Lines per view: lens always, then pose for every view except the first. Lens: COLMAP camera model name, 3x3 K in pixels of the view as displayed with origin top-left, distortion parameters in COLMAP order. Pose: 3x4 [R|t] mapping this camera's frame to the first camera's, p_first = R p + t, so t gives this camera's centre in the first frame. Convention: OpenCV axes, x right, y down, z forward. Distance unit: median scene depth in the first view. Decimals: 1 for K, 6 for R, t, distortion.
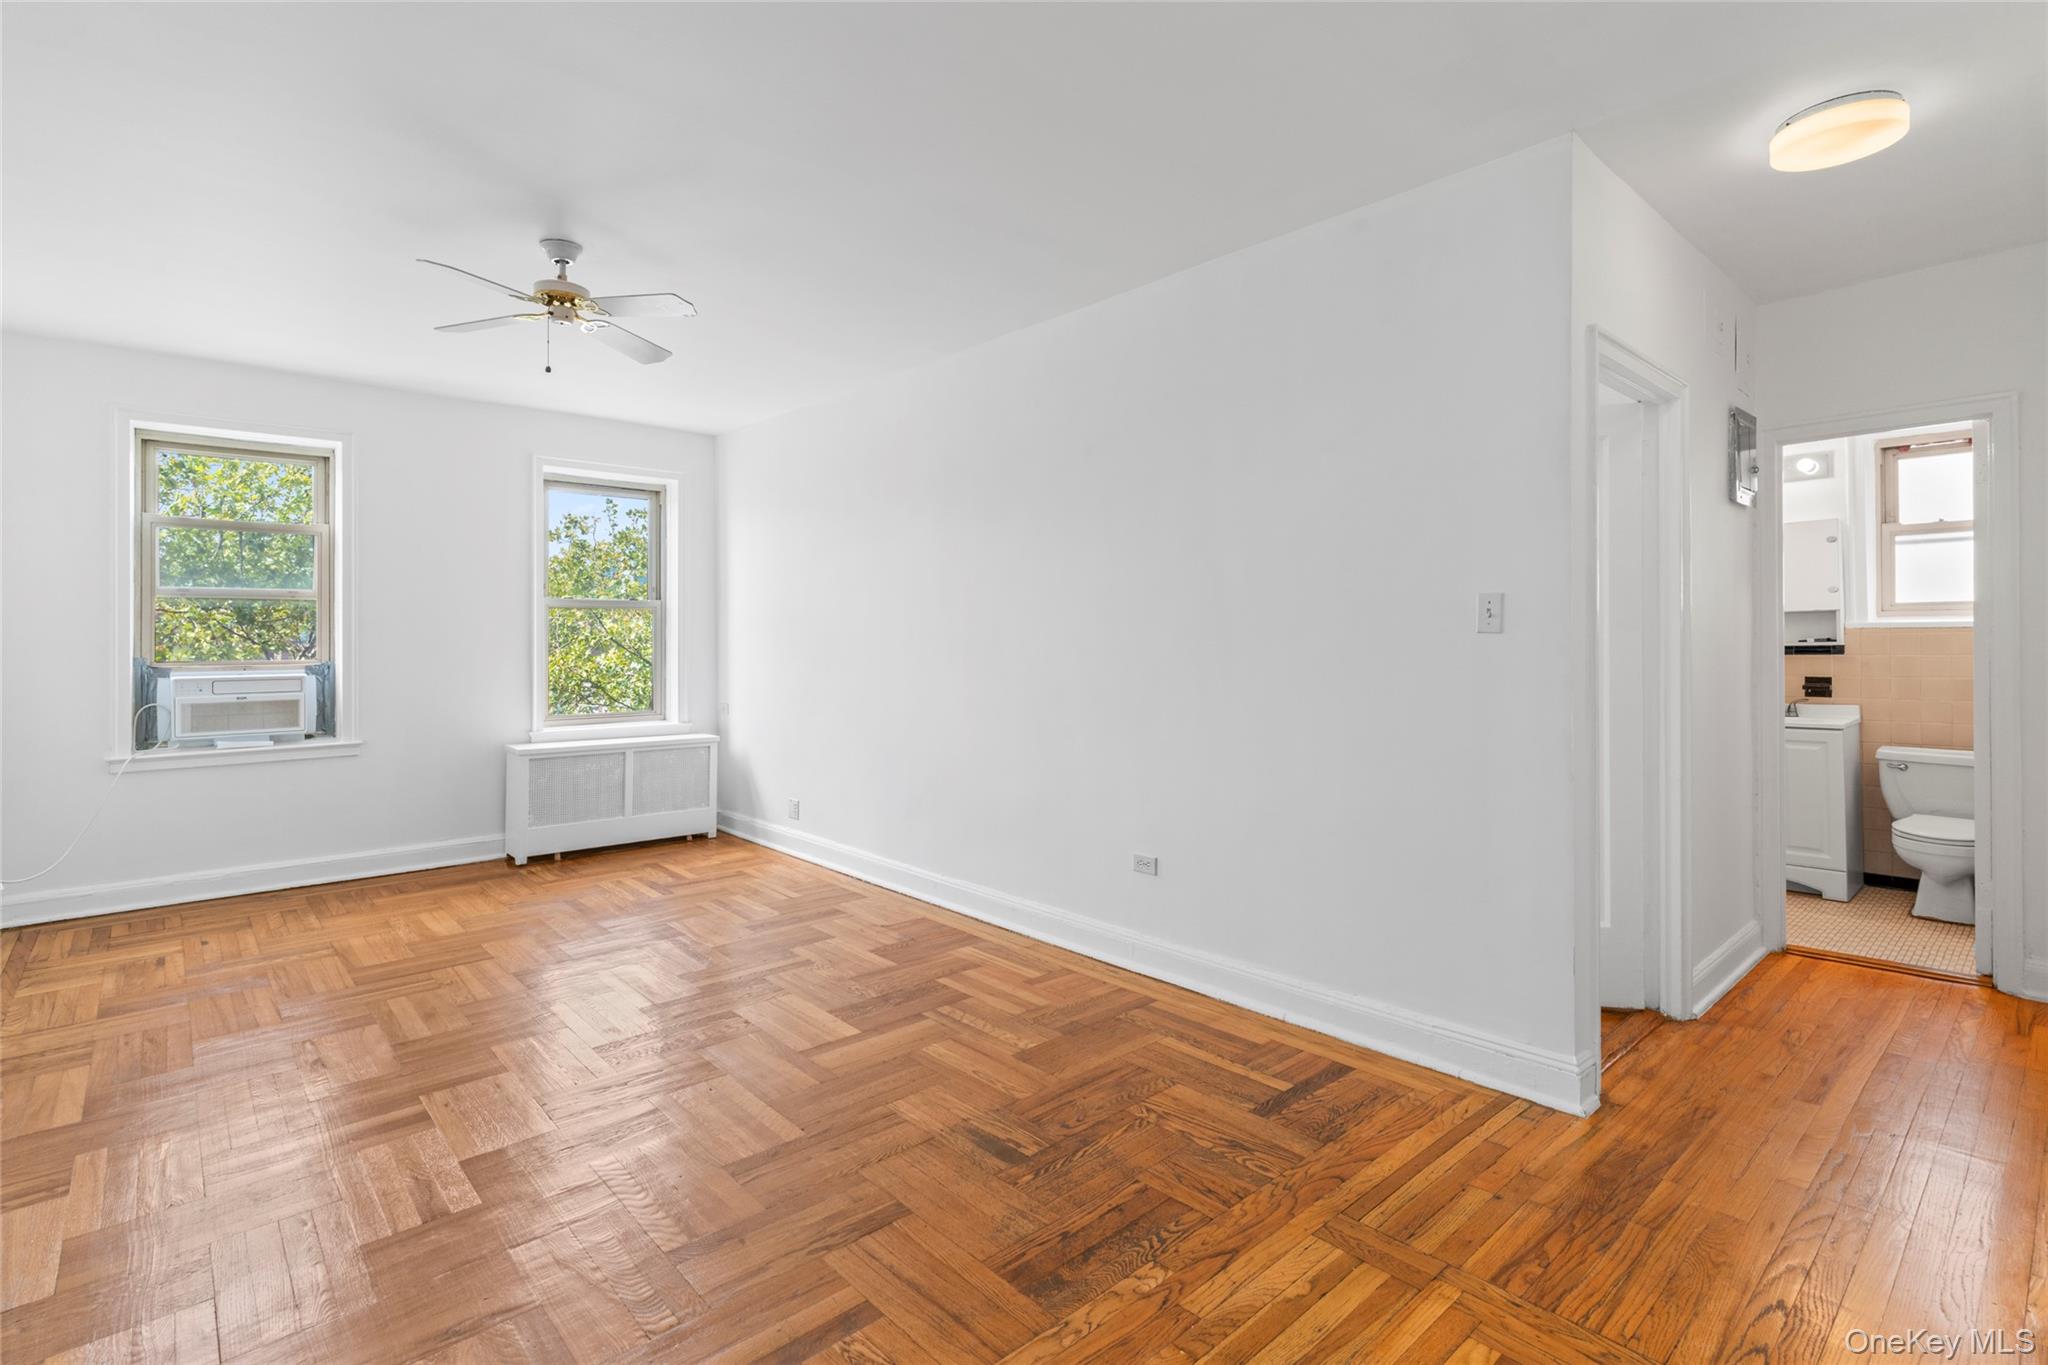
lens RADIAL K [[972.6, 0, 1025.8], [0, 972.6, 637.1], [0, 0, 1]] dist [0.002186, 0.000626]
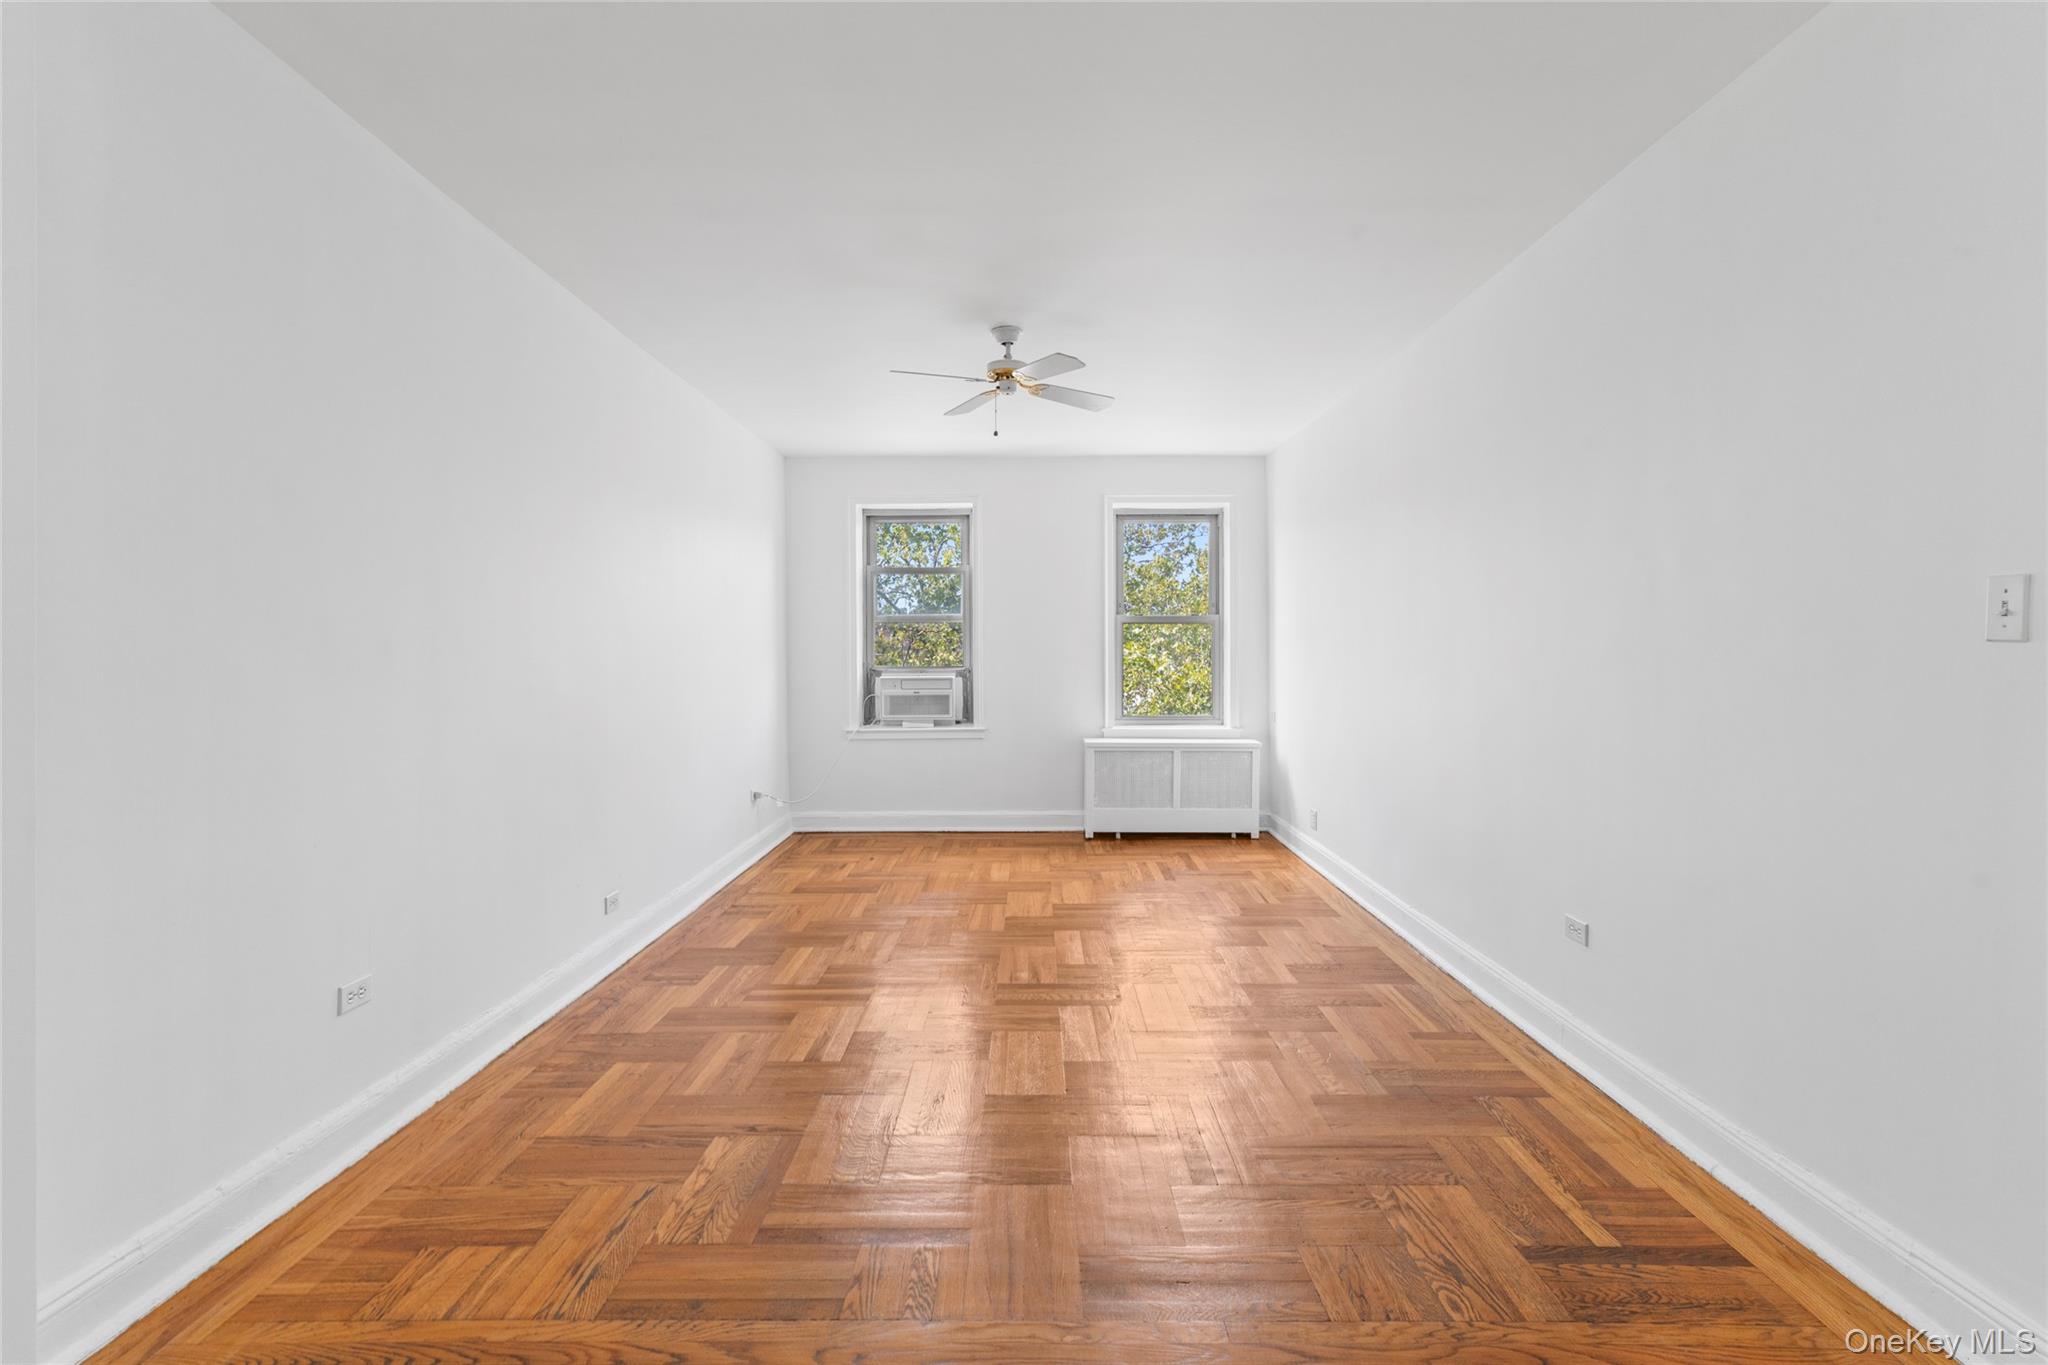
lens RADIAL K [[954.9, 0, 1016.9], [0, 954.9, 654.2], [0, 0, 1]] dist [0.001626, 0.000809]
pose [[0.735819, 0.002224, -0.677174, 0.244627], [0.002260, 0.999981, 0.005740, -0.000576], [0.677174, -0.005754, 0.735800, 0.081856]]
